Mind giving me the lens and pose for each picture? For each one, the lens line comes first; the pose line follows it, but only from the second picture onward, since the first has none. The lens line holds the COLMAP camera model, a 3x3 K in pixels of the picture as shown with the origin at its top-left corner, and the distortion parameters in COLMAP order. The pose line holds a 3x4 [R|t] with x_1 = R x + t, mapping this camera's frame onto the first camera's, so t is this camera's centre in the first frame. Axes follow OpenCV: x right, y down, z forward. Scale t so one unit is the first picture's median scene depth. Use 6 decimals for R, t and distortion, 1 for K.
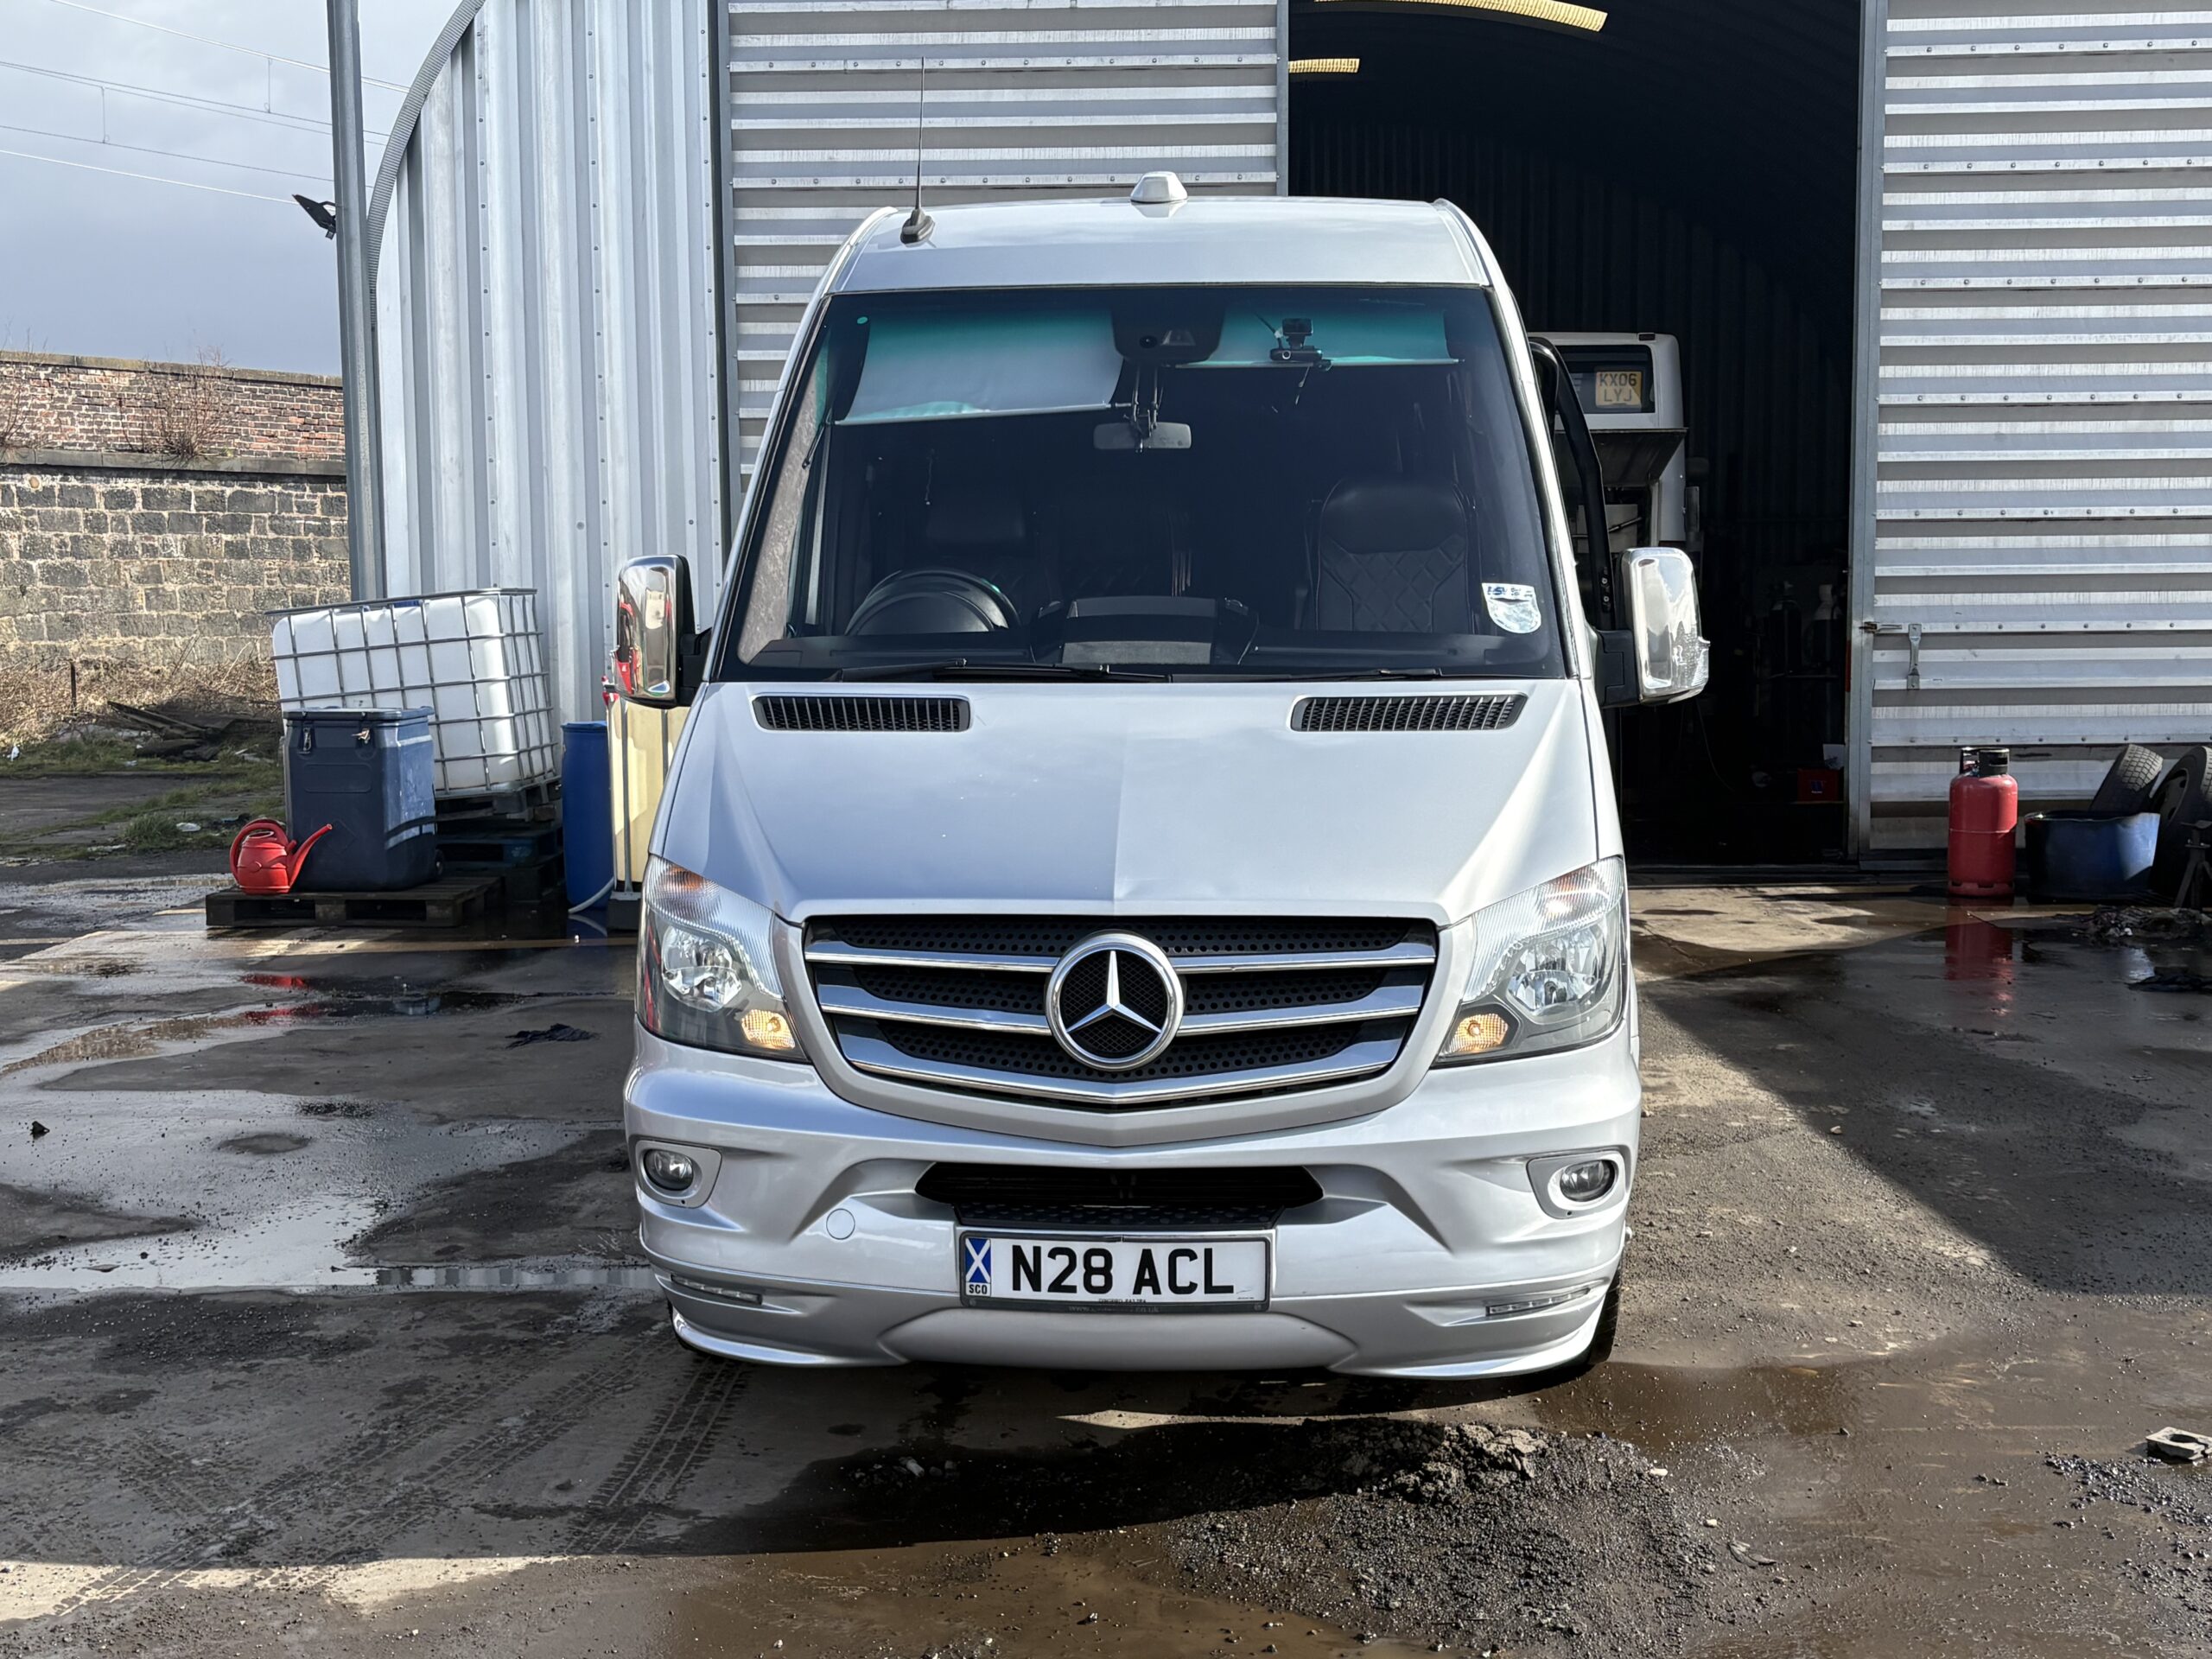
lens RADIAL K [[2619.2, 0, 1112.4], [0, 2619.2, 791.7], [0, 0, 1]] dist [-0.008432, -0.006473]
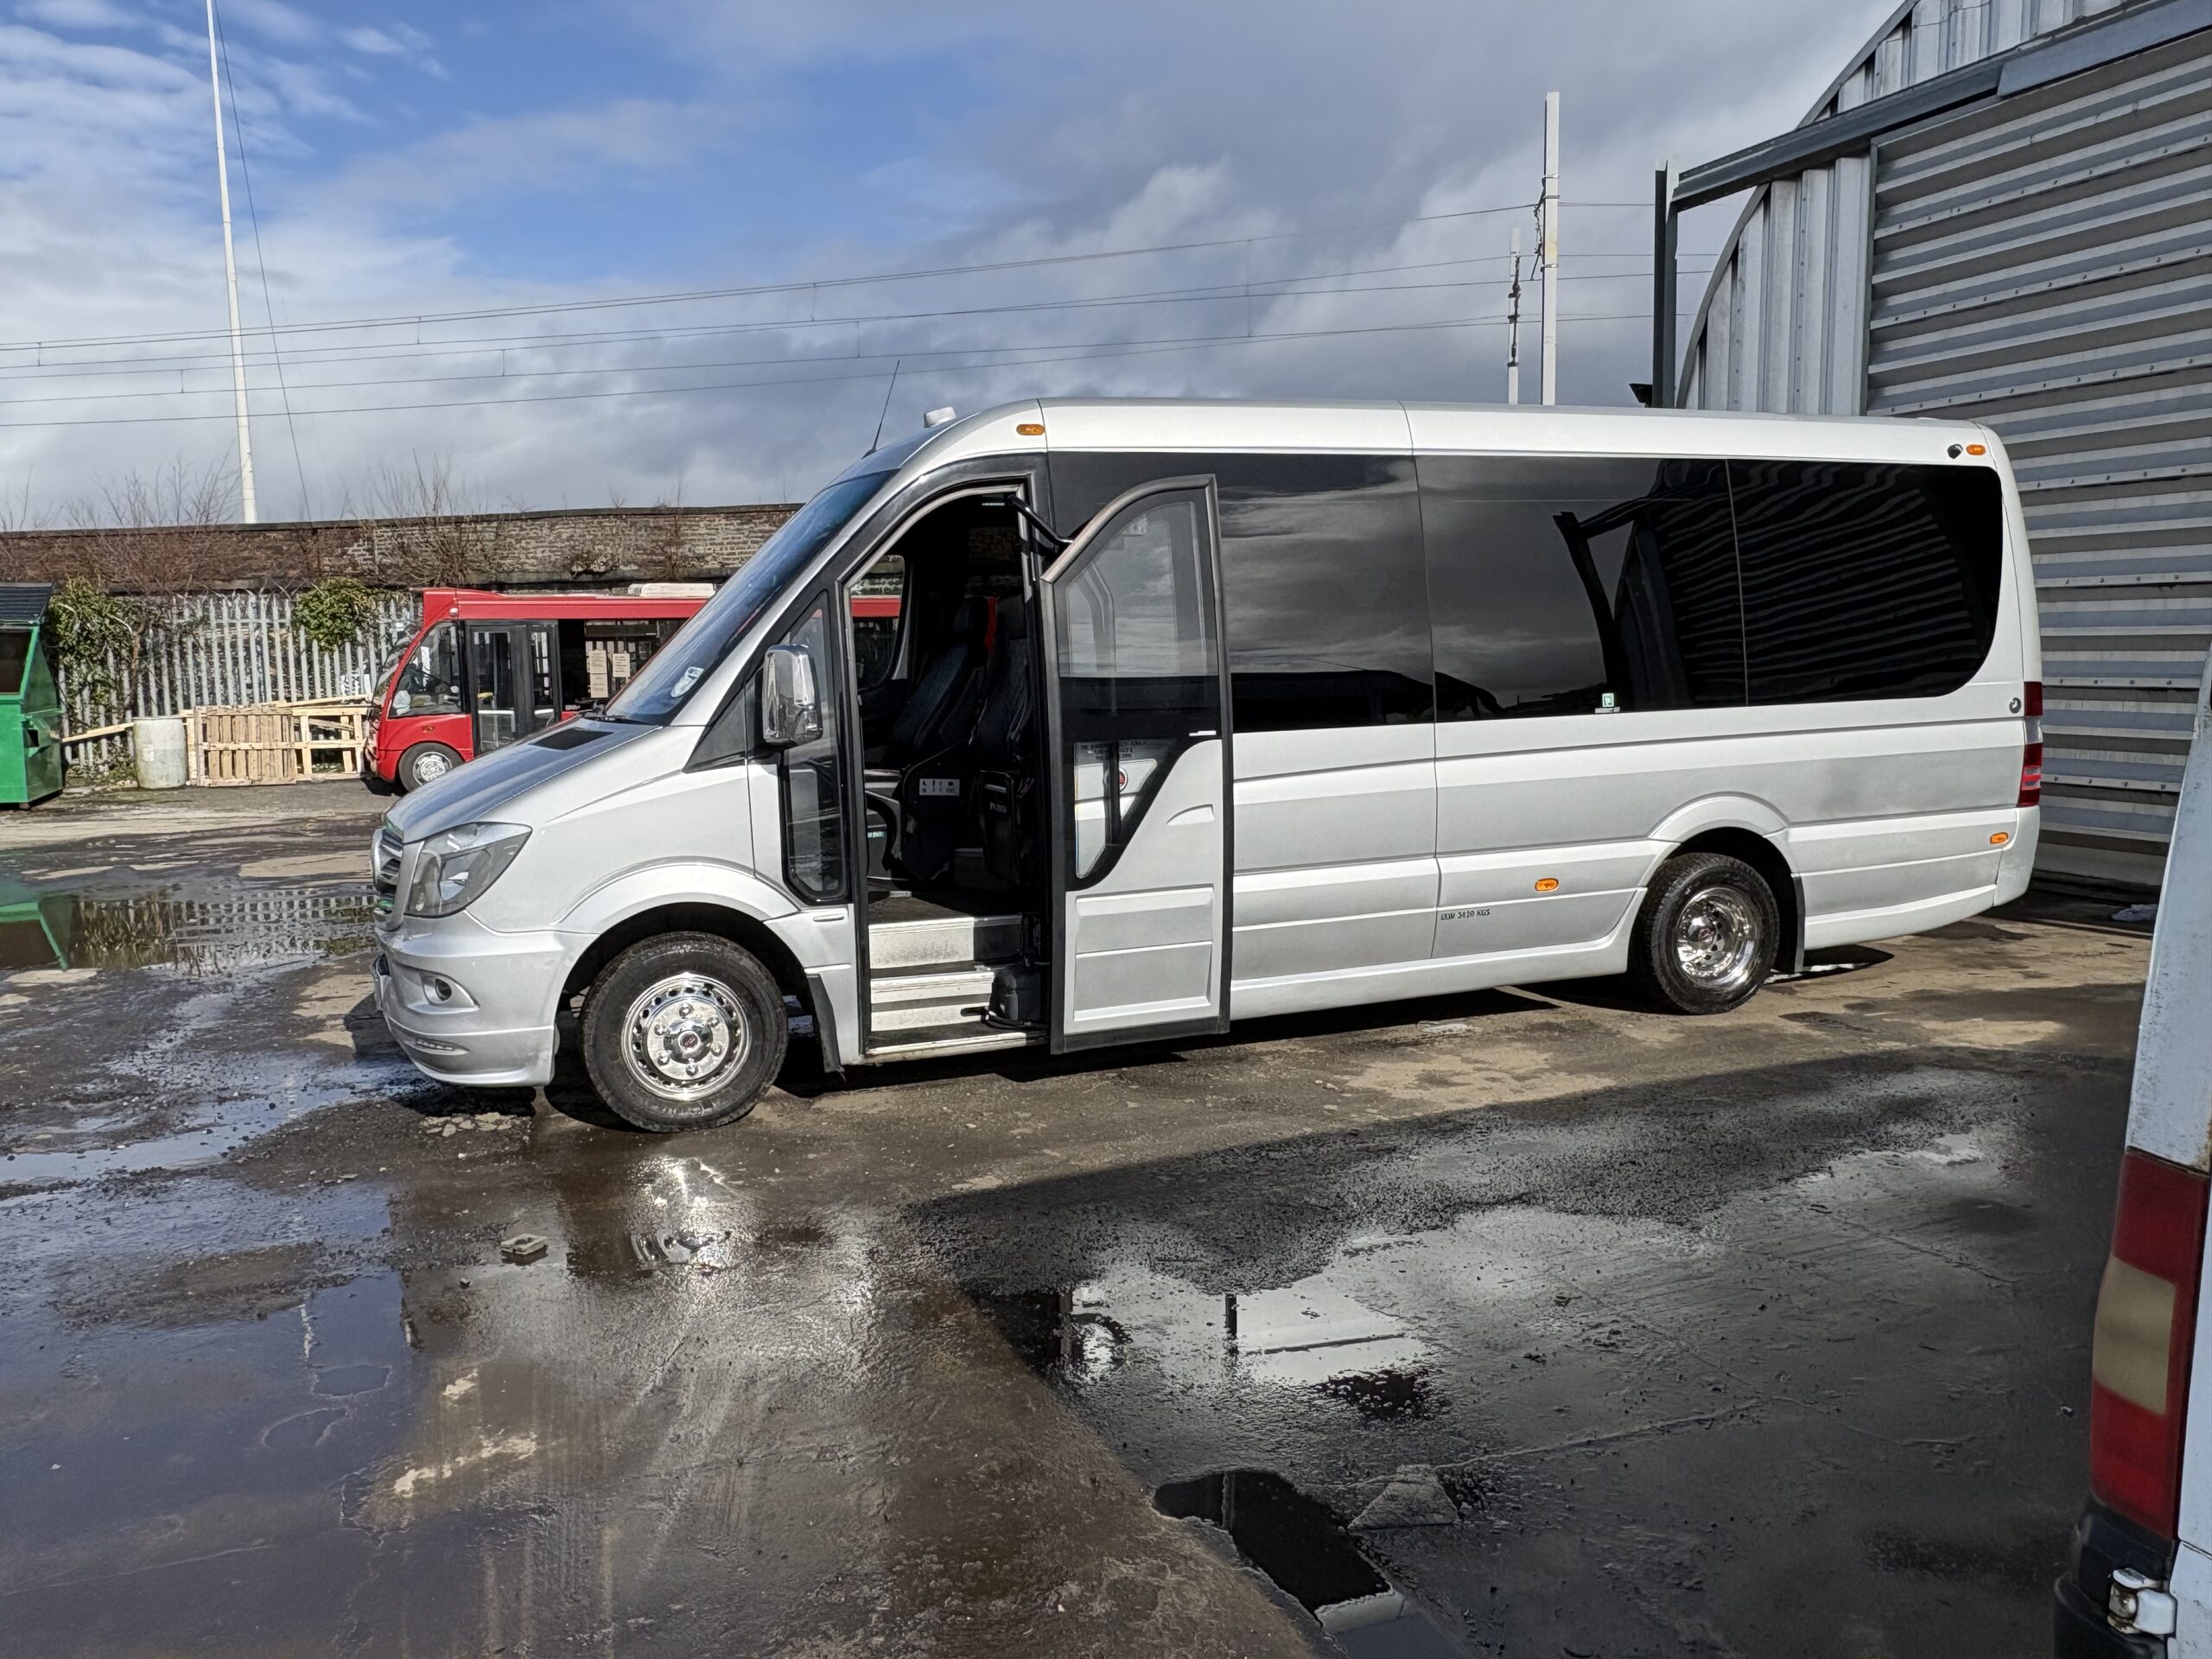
lens RADIAL K [[1674.1, 0, 1106.0], [0, 1674.1, 829.5], [0, 0, 1]] dist [0.002511, 0.001585]
pose [[0.419722, 0.108417, -0.901154, 1.411957], [-0.062646, 0.993933, 0.090401, -0.102154], [0.905488, 0.018511, 0.423968, 0.889248]]
